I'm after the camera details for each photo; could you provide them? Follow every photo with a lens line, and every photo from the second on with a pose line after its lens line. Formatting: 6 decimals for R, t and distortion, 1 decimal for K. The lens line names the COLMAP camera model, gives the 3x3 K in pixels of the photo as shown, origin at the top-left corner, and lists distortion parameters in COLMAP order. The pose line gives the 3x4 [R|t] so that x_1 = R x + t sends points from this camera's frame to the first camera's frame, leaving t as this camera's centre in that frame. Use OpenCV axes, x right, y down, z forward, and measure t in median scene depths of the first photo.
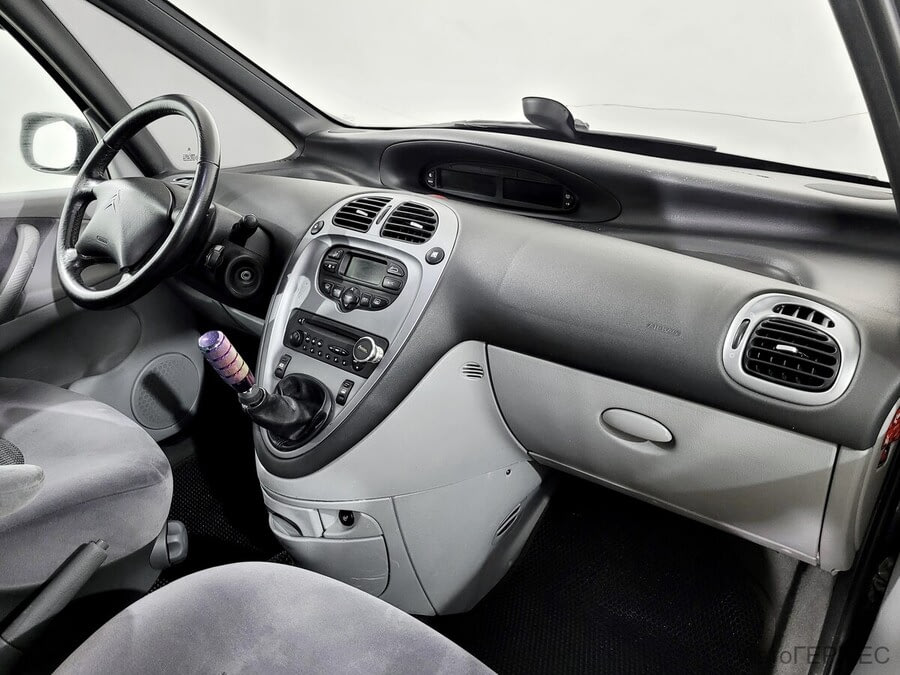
lens RADIAL K [[698.1, 0, 450.0], [0, 698.1, 337.5], [0, 0, 1]] dist [0.026673, -0.001184]
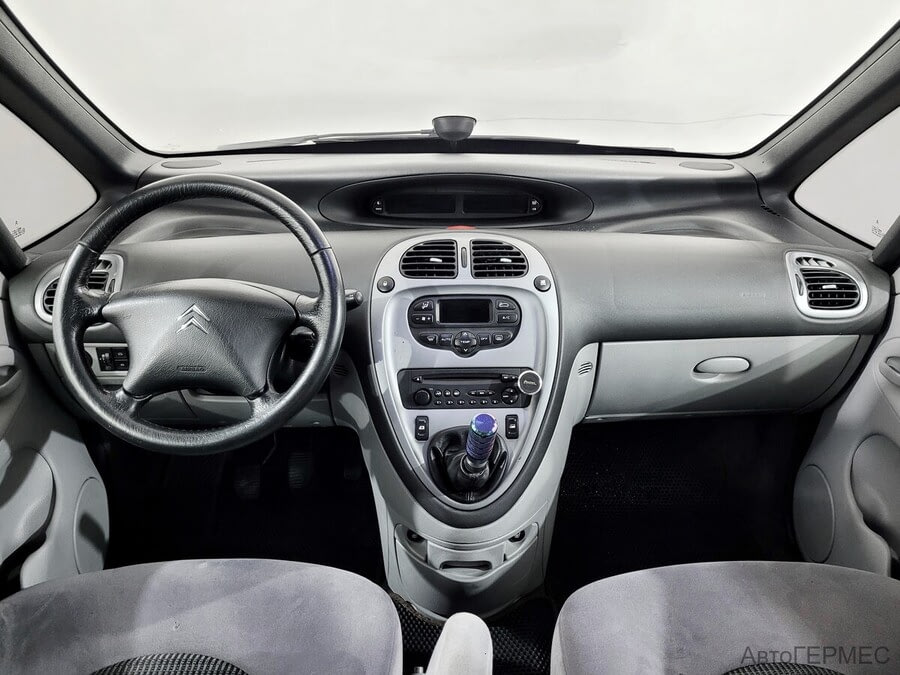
lens RADIAL K [[677.9, 0, 450.1], [0, 677.9, 321.5], [0, 0, 1]] dist [0.019347, 0.004282]
pose [[0.763913, -0.292366, 0.575290, -0.723358], [0.254452, 0.955721, 0.147824, -0.238268], [-0.593035, 0.033459, 0.804481, 0.190363]]
